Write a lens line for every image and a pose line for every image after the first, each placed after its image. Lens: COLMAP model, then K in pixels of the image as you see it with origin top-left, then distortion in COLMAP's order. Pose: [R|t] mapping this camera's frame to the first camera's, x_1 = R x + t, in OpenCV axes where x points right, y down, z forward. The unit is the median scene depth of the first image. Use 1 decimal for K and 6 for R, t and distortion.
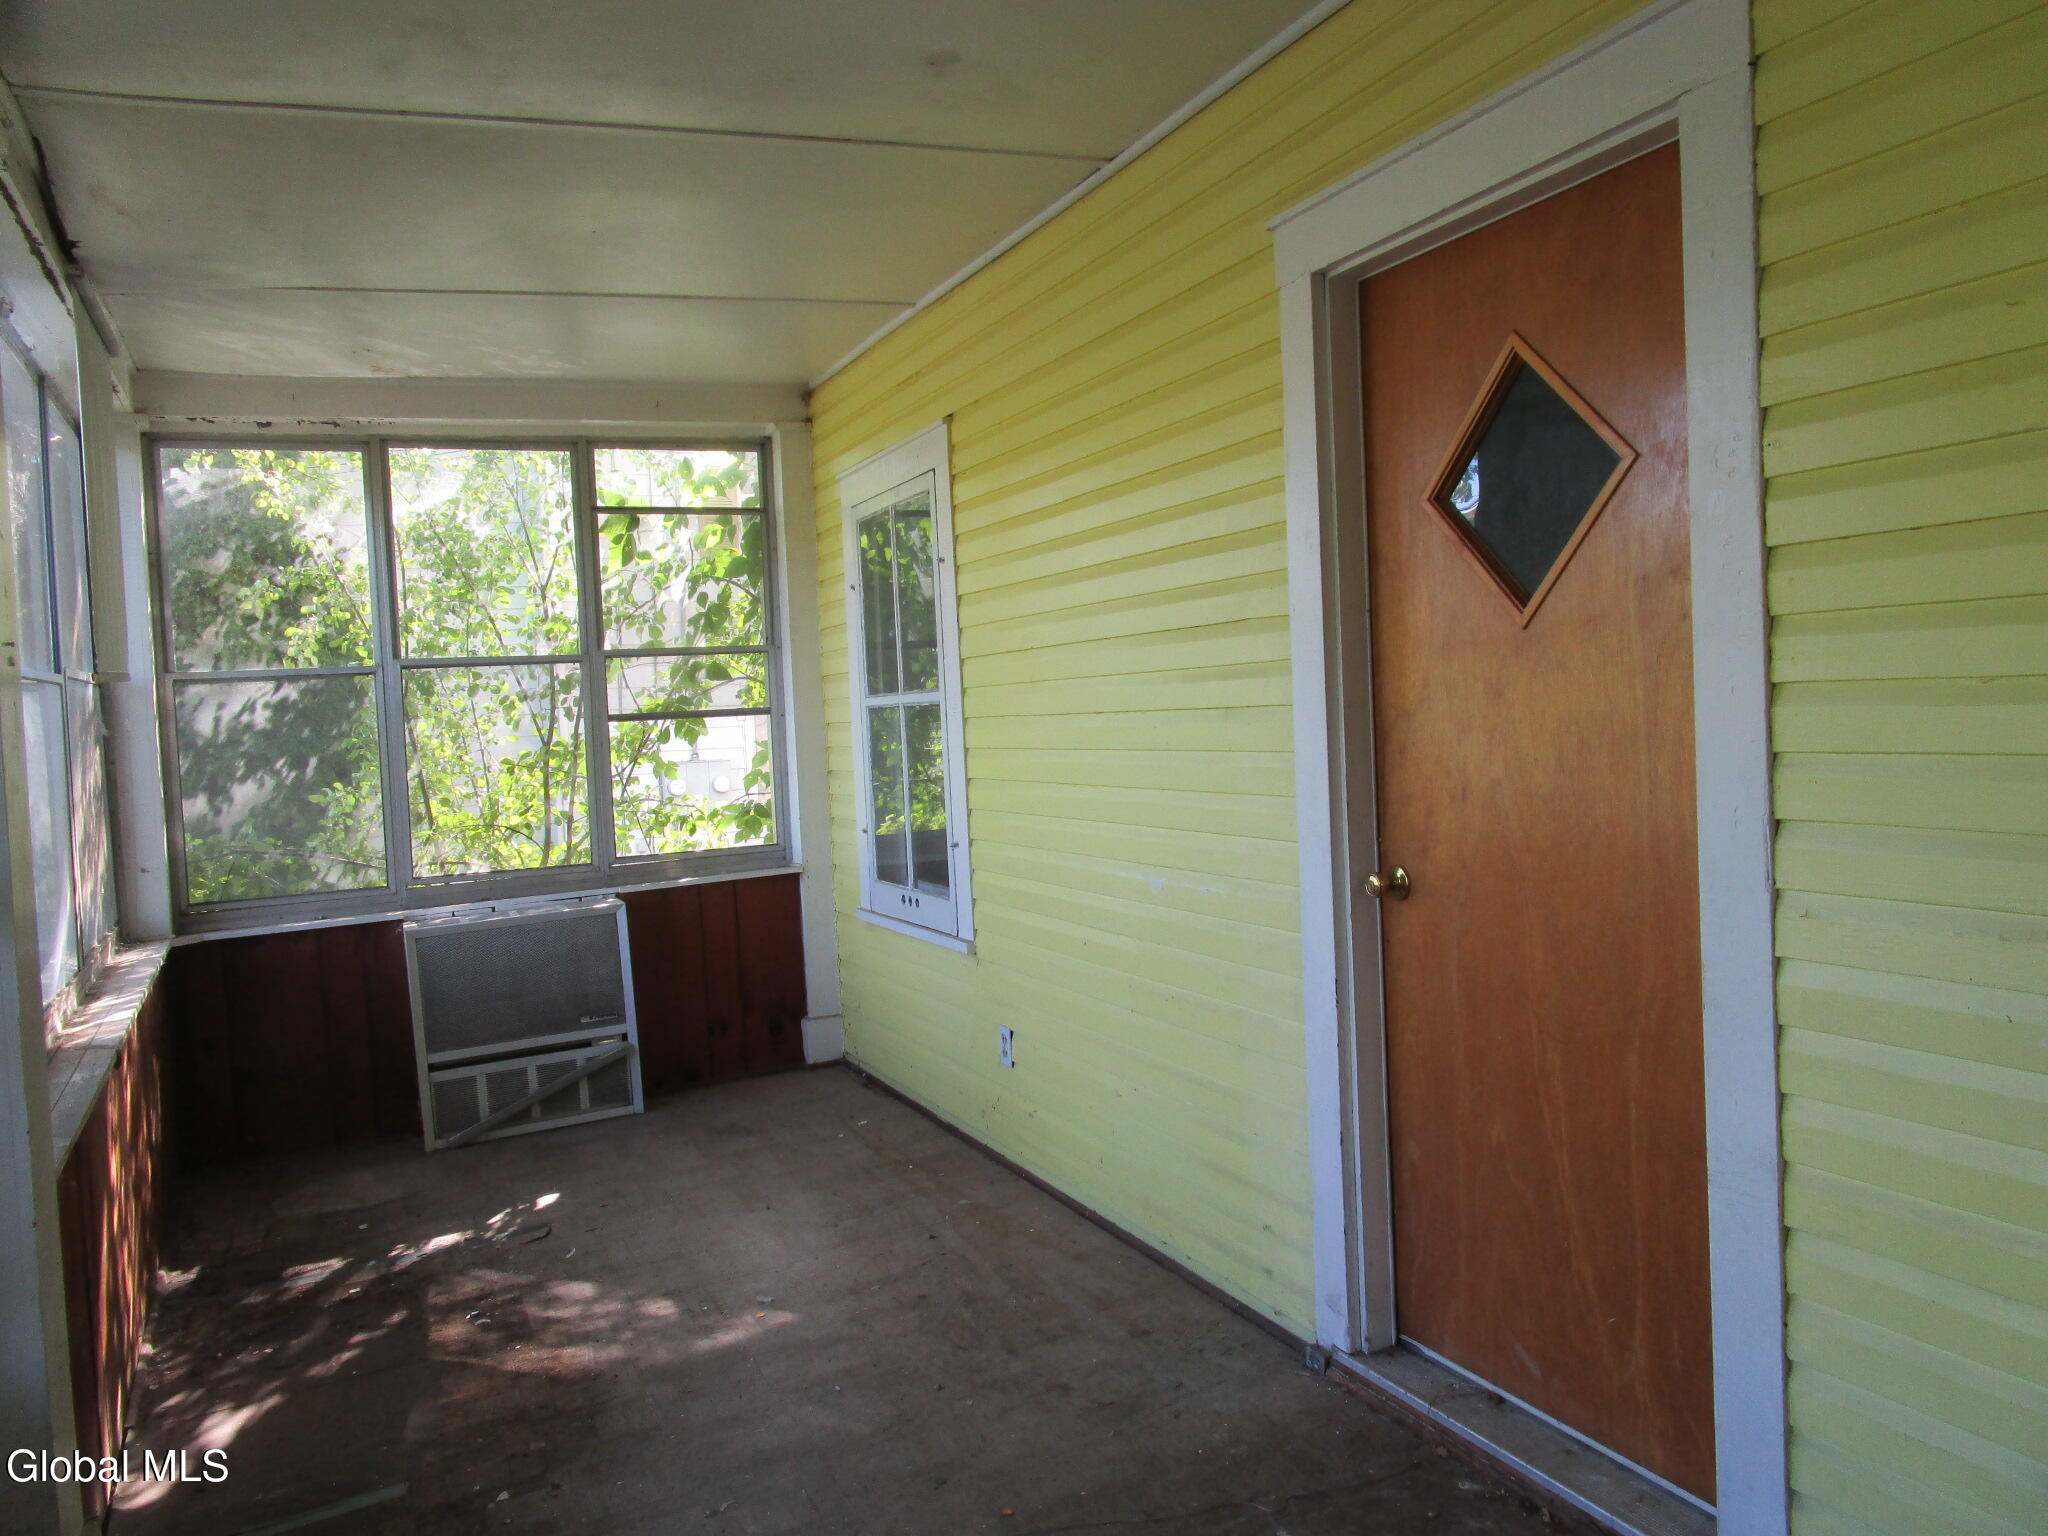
lens RADIAL K [[1469.8, 0, 1025.6], [0, 1469.8, 762.9], [0, 0, 1]] dist [-0.000643, -0.003061]
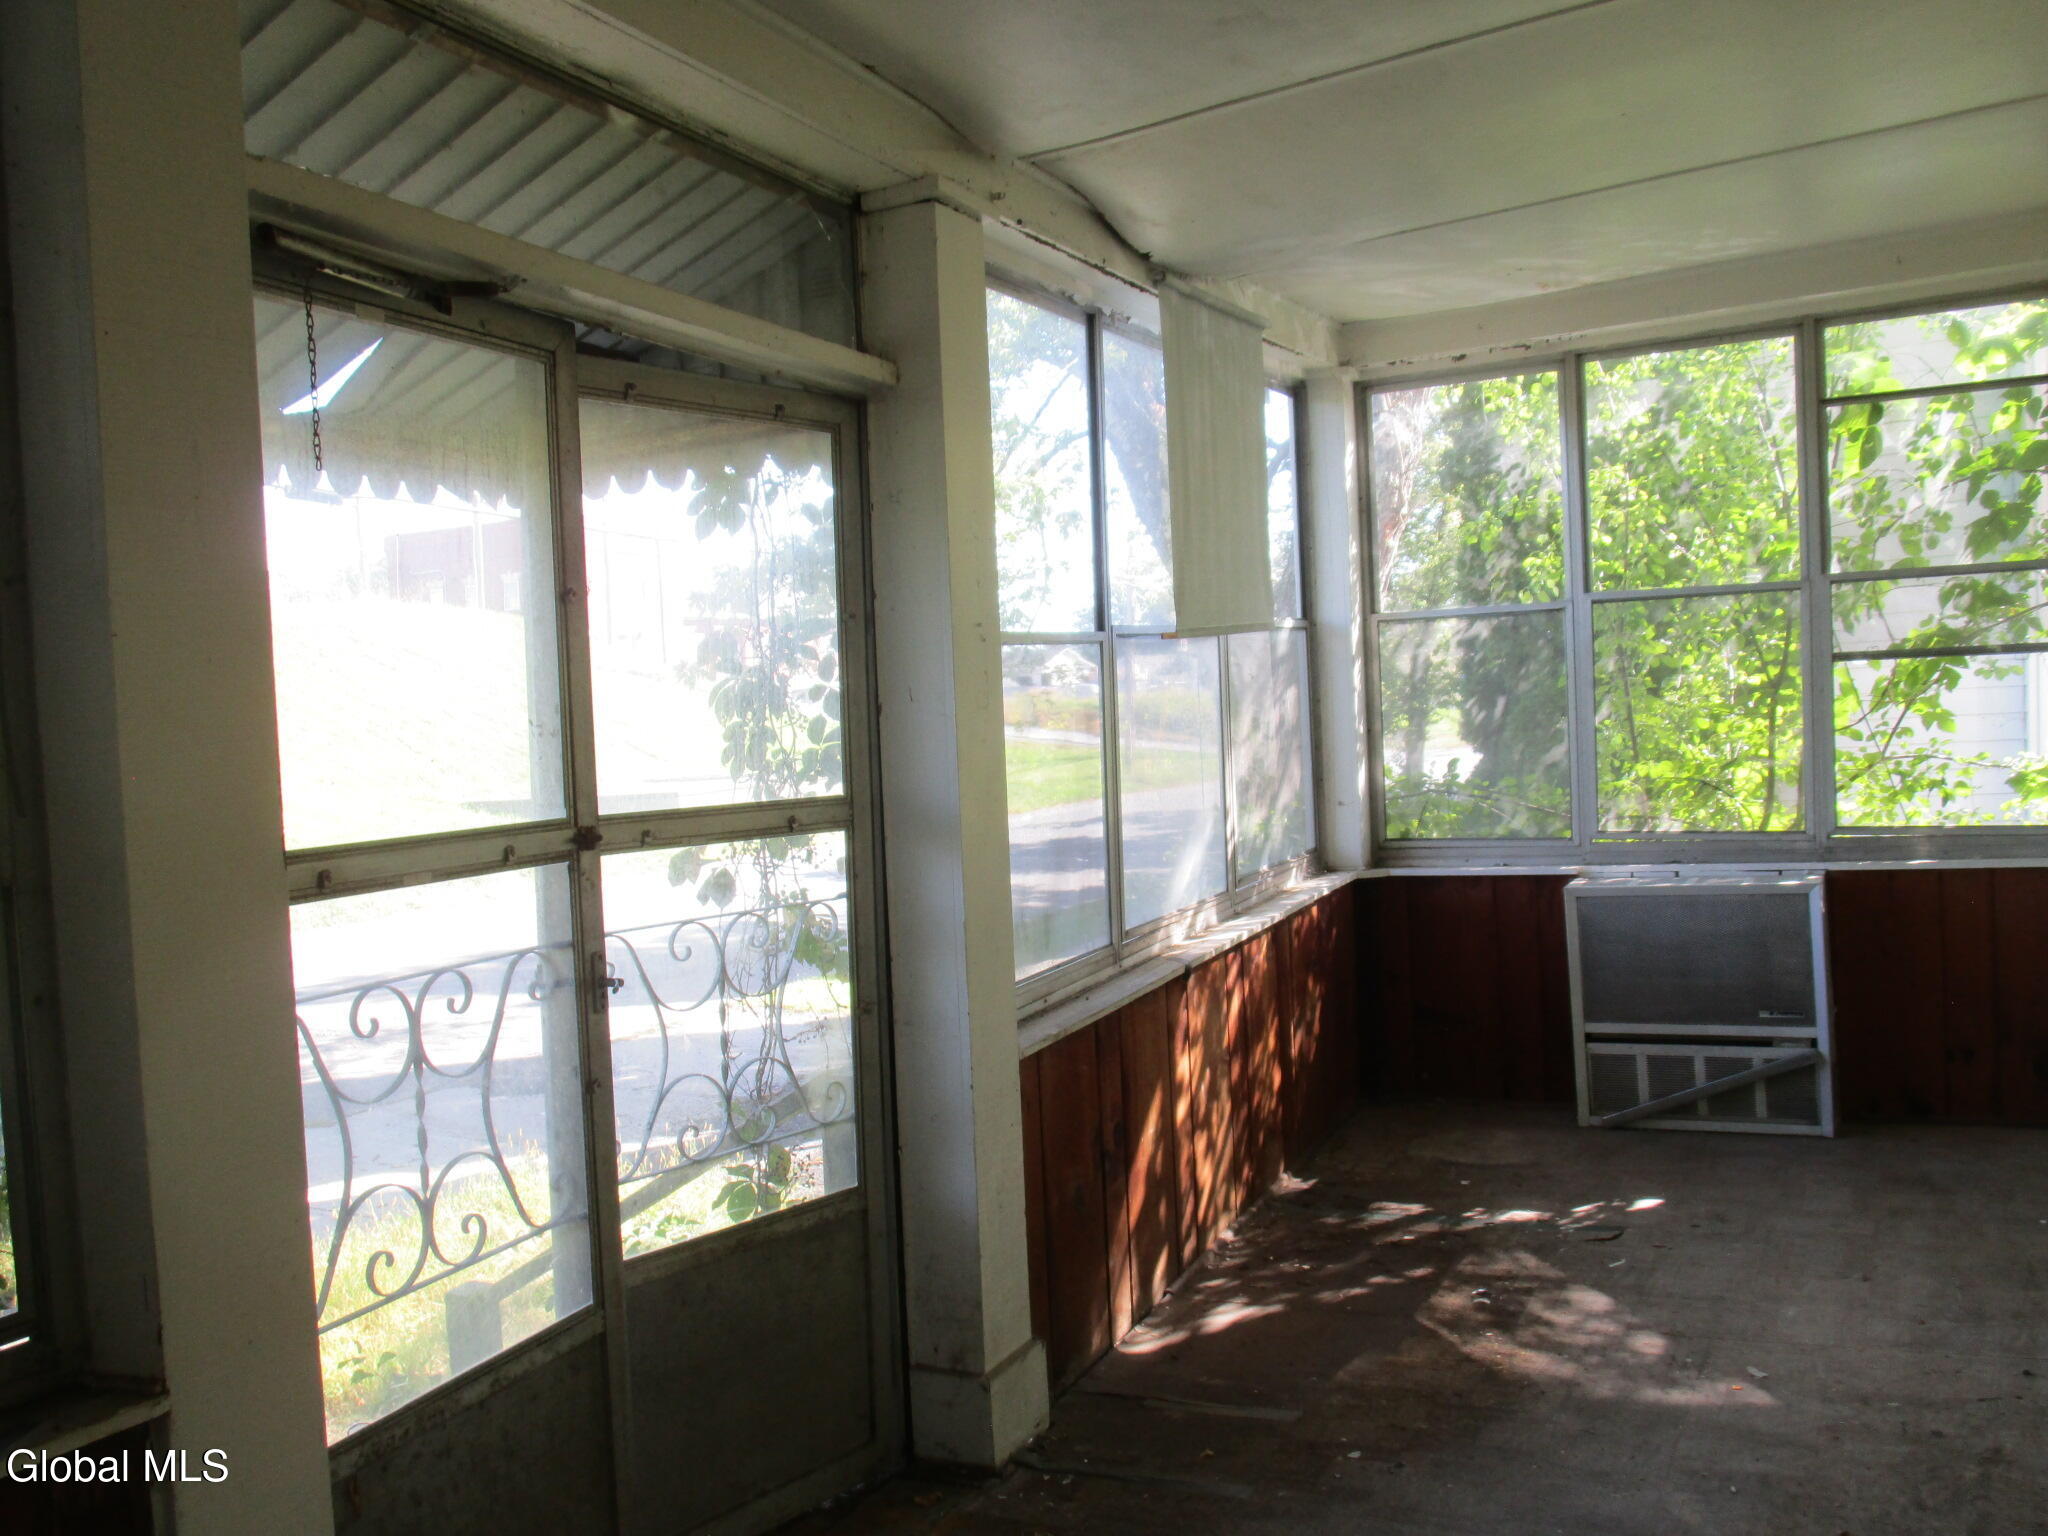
lens RADIAL K [[1717.7, 0, 1013.4], [0, 1717.7, 765.7], [0, 0, 1]] dist [-0.017442, 0.005196]
pose [[0.617429, 0.053517, -0.784804, 0.217293], [-0.014930, 0.998301, 0.056330, -0.019222], [0.786485, -0.023062, 0.617179, 0.056157]]
